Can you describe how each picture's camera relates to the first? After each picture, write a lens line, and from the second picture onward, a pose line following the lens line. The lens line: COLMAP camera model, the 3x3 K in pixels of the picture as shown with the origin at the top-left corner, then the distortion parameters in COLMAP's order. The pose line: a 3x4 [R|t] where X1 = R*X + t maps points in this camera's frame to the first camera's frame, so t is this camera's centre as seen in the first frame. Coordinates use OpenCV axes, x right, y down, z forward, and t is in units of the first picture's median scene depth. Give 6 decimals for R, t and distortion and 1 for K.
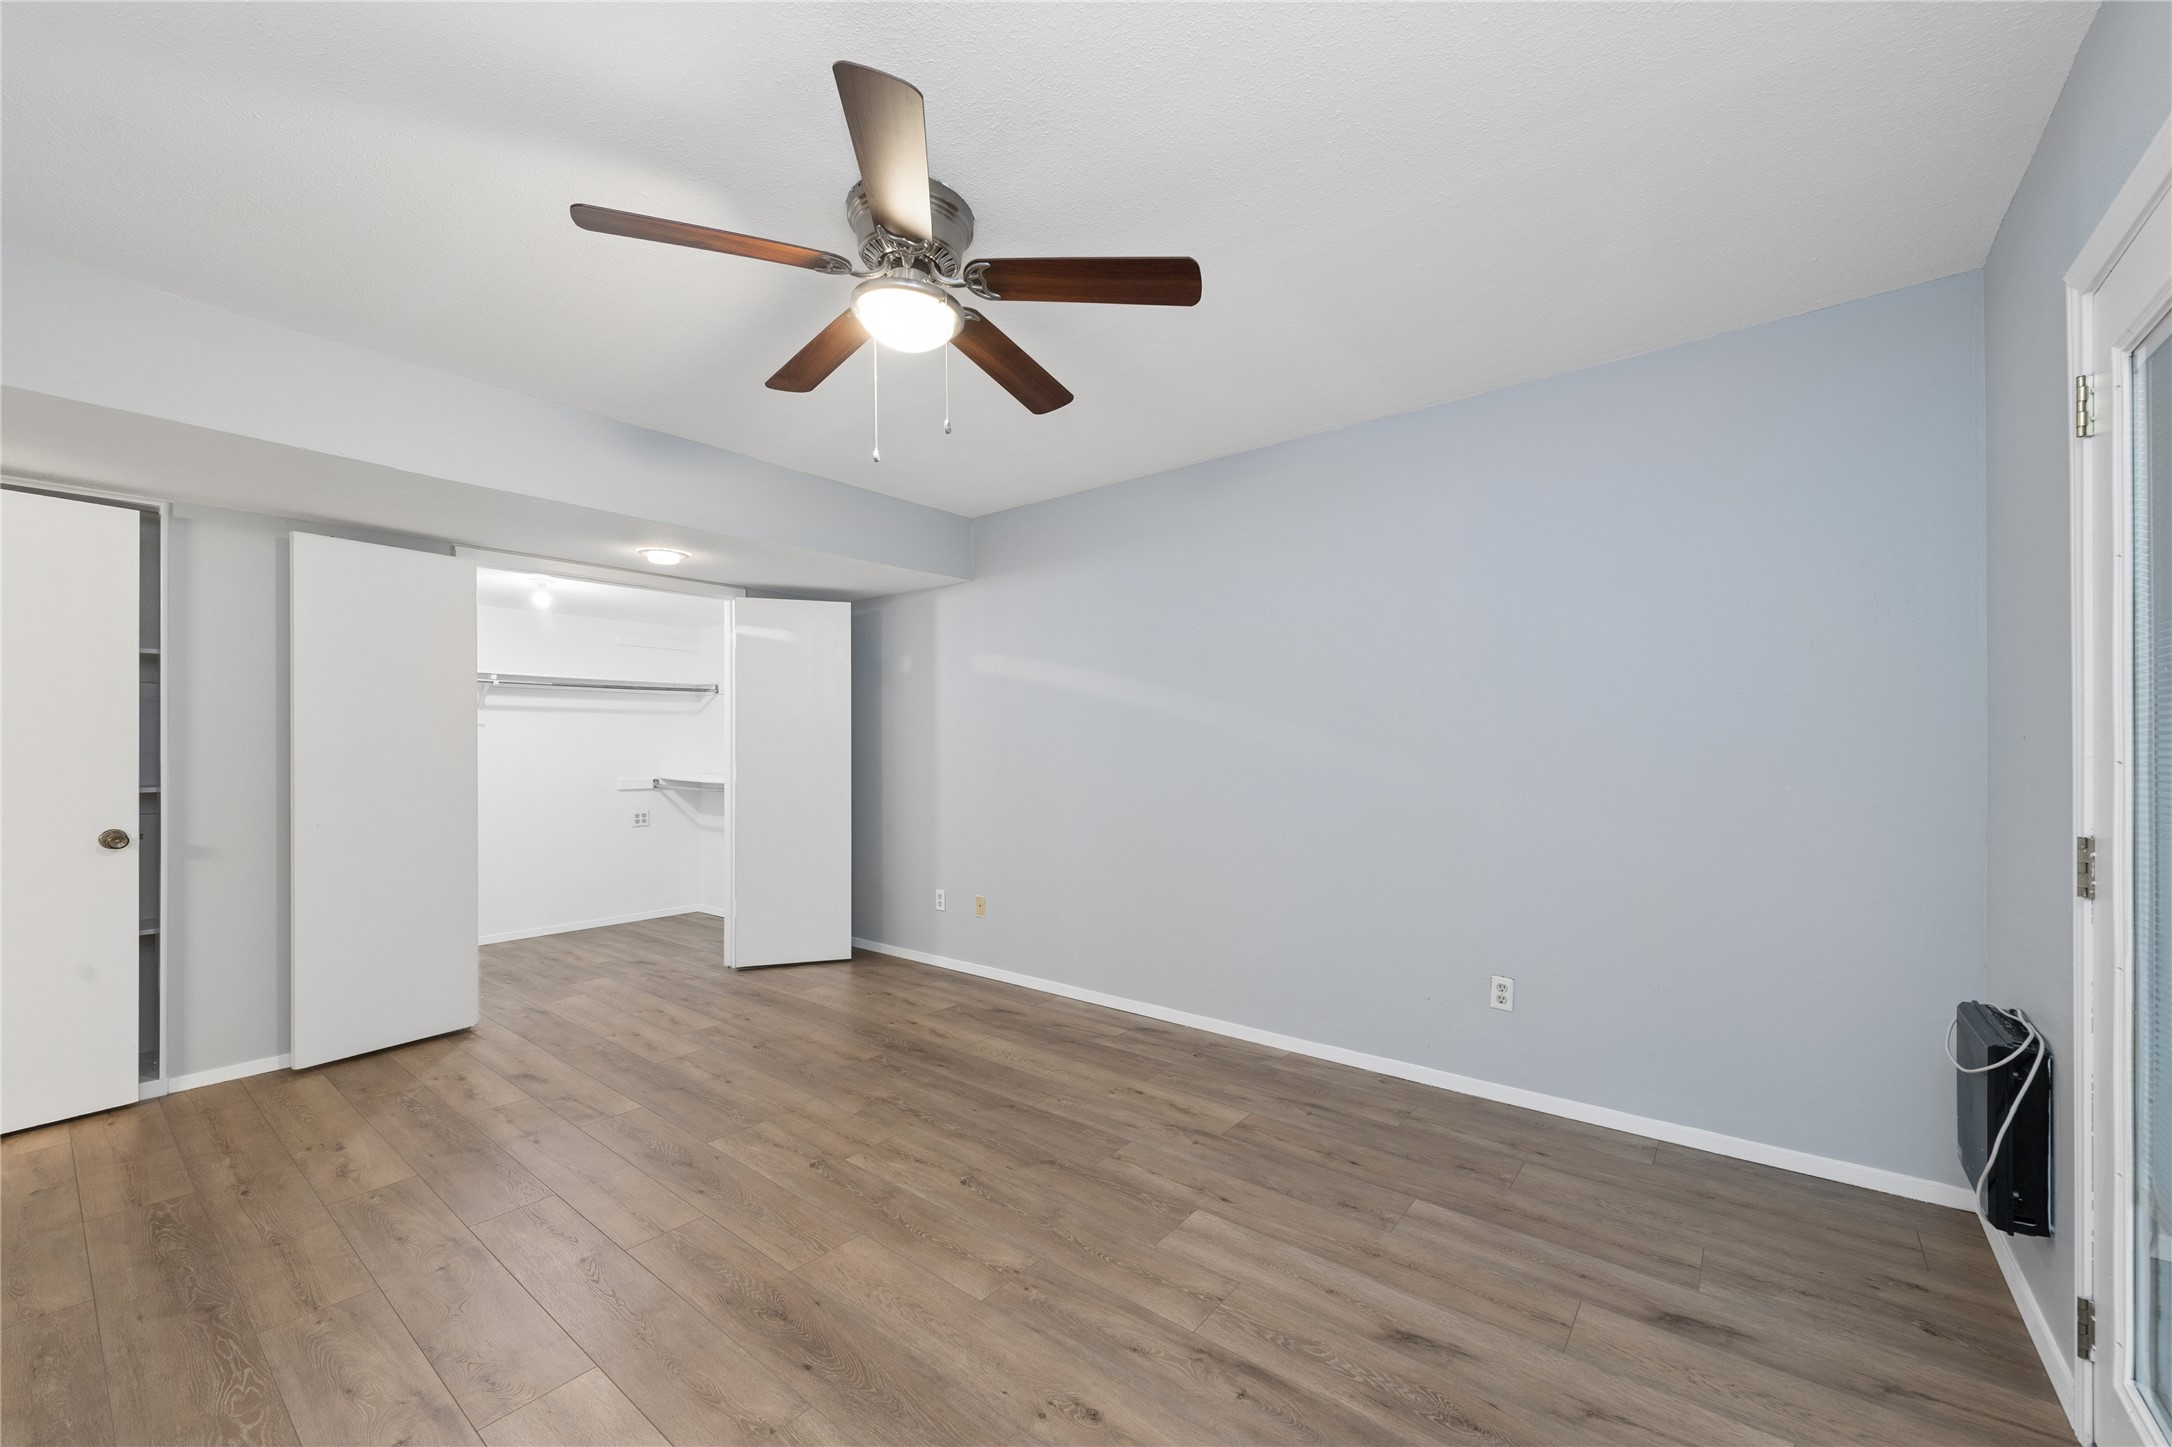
lens RADIAL K [[850.3, 0, 1086.4], [0, 850.3, 740.7], [0, 0, 1]] dist [0.015377, -0.005138]
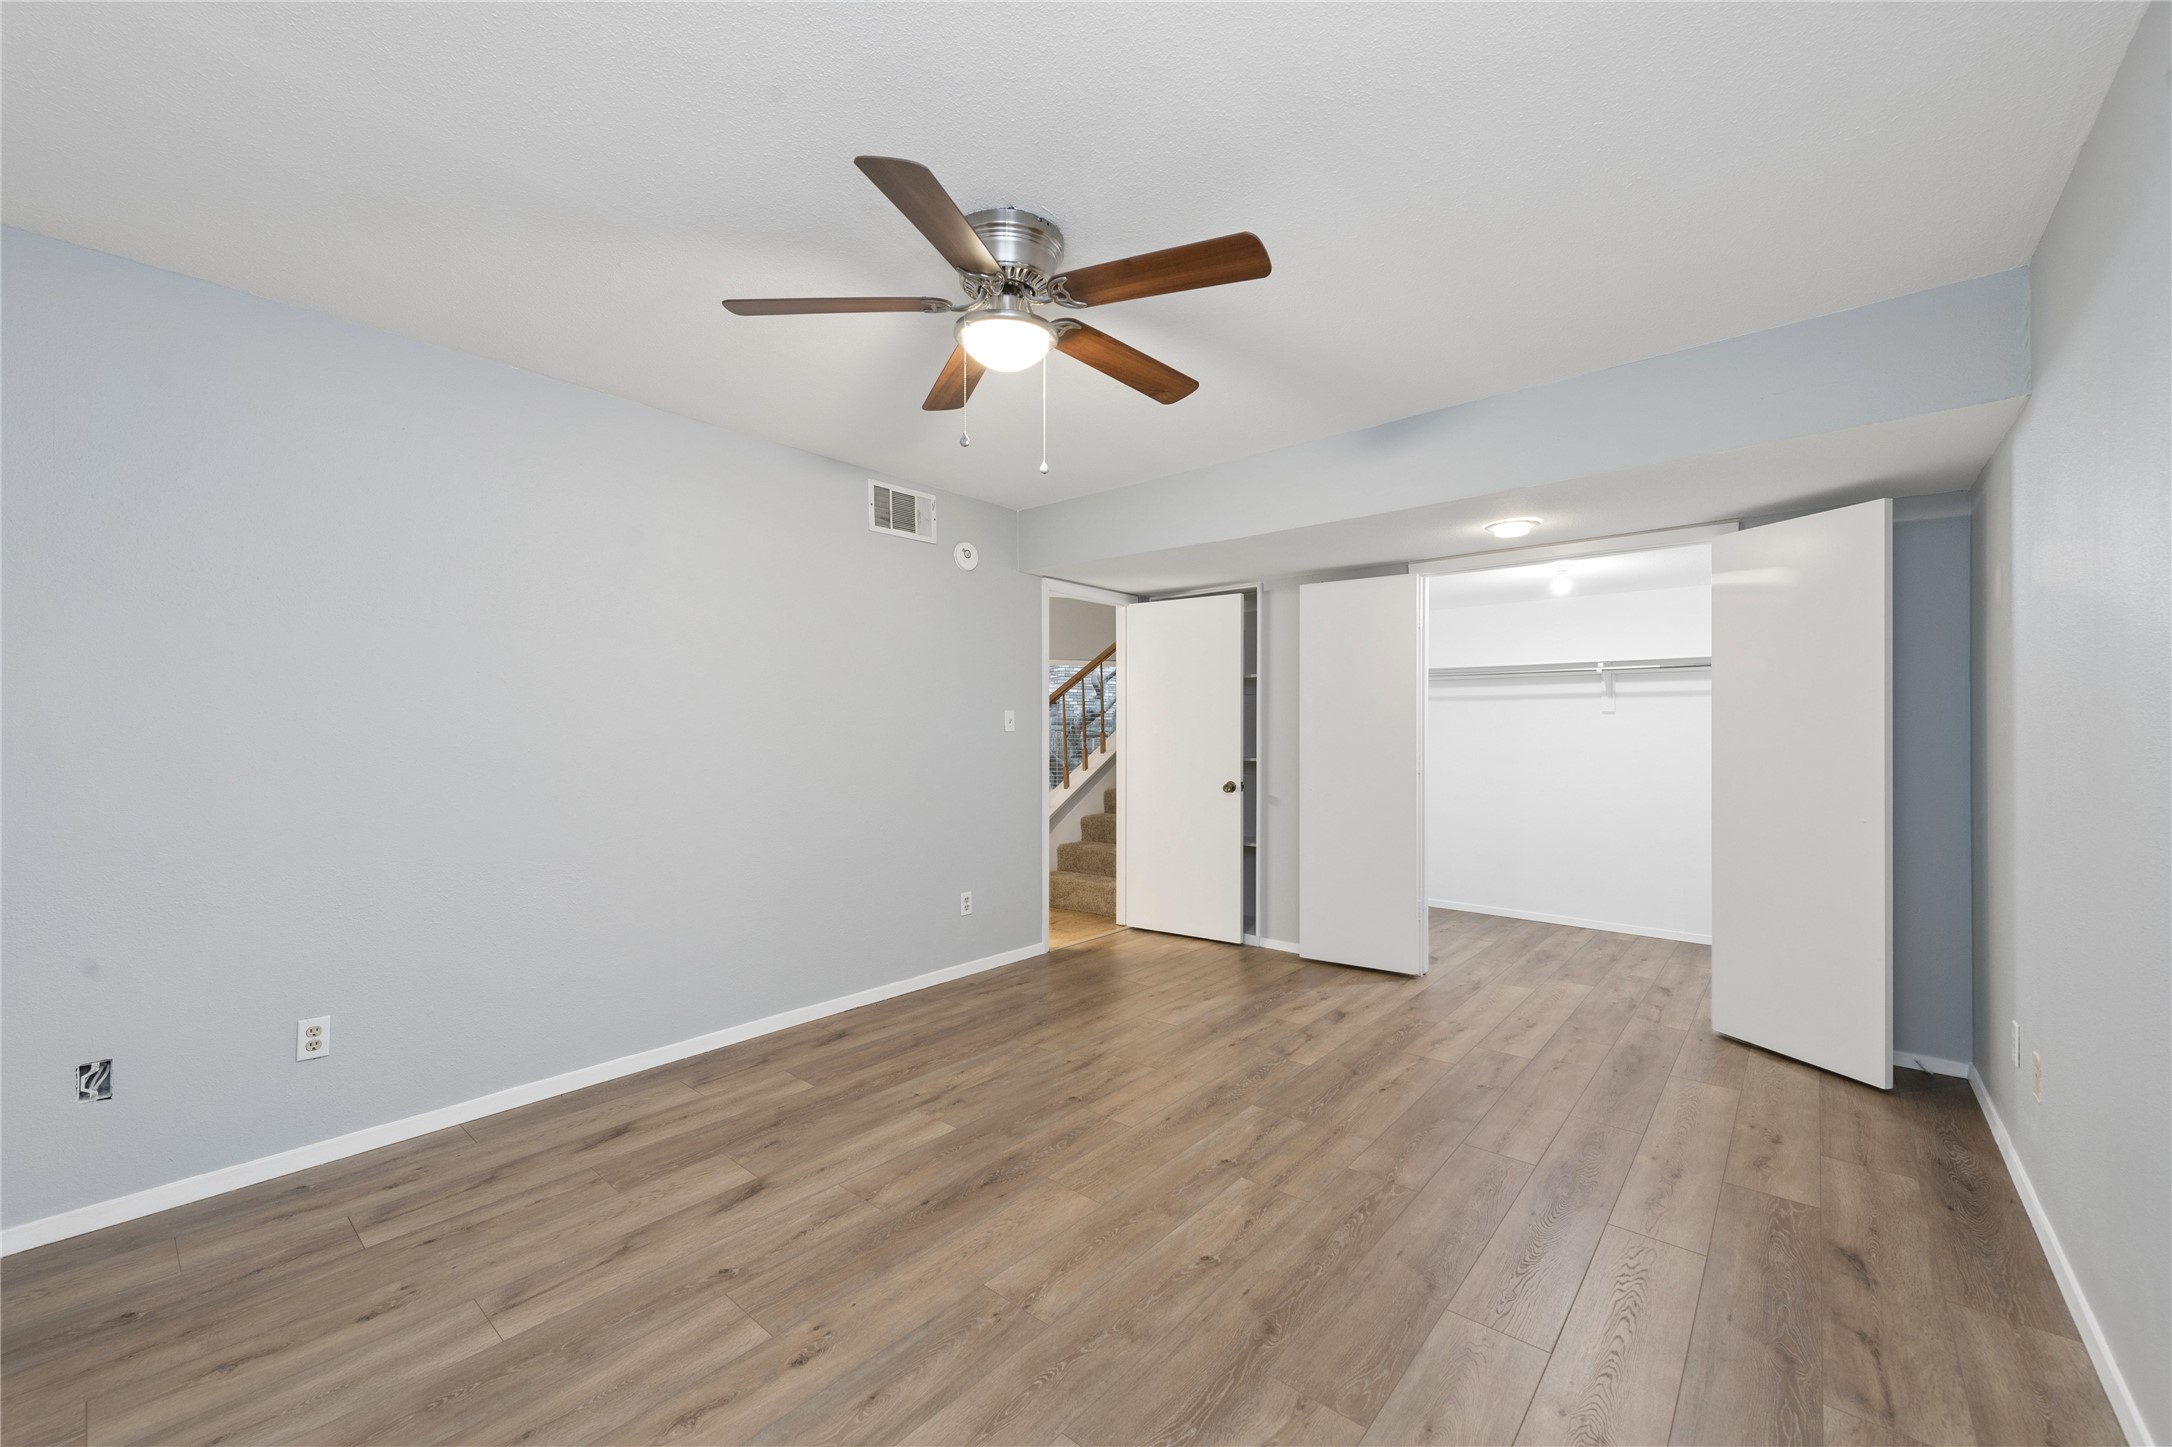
lens RADIAL K [[851.5, 0, 1086.0], [0, 851.5, 723.5], [0, 0, 1]] dist [0.015523, -0.005002]
pose [[-0.033385, -0.007576, -0.999414, 0.560600], [0.003657, 0.999964, -0.007703, -0.000392], [0.999436, -0.003912, -0.033356, 0.728368]]
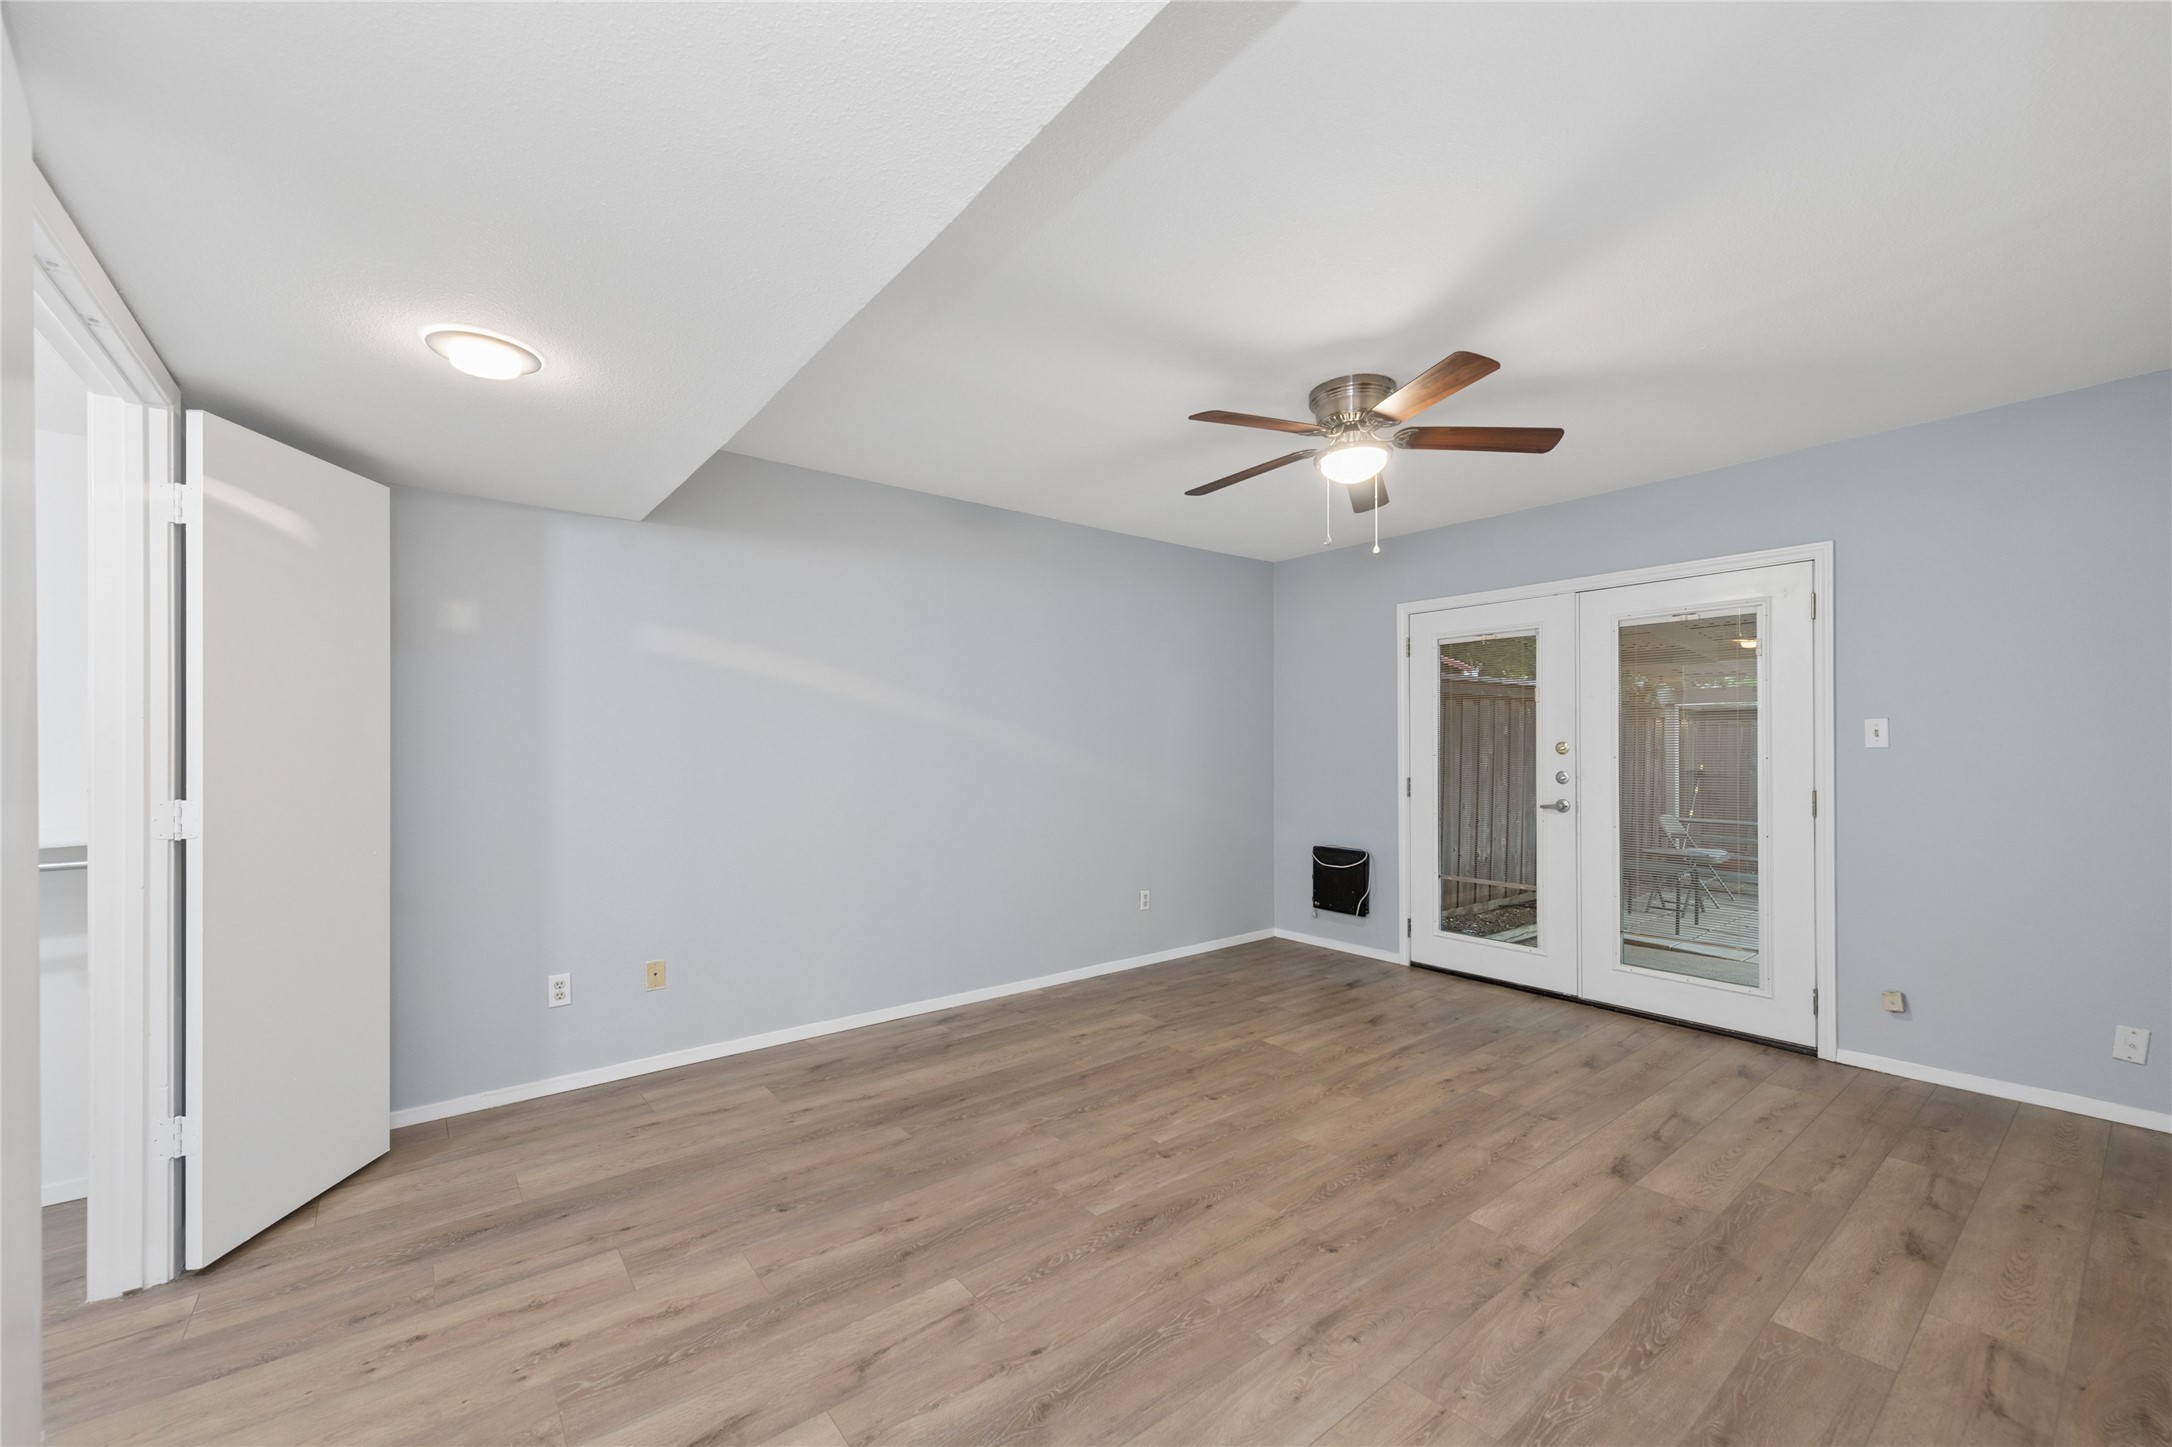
lens RADIAL K [[850.3, 0, 1086.4], [0, 850.3, 740.7], [0, 0, 1]] dist [0.015377, -0.005138]
pose [[0.226786, 0.011903, 0.973872, -1.126750], [-0.001806, 0.999929, -0.011800, 0.005187], [-0.973943, 0.000917, 0.226792, 0.716123]]
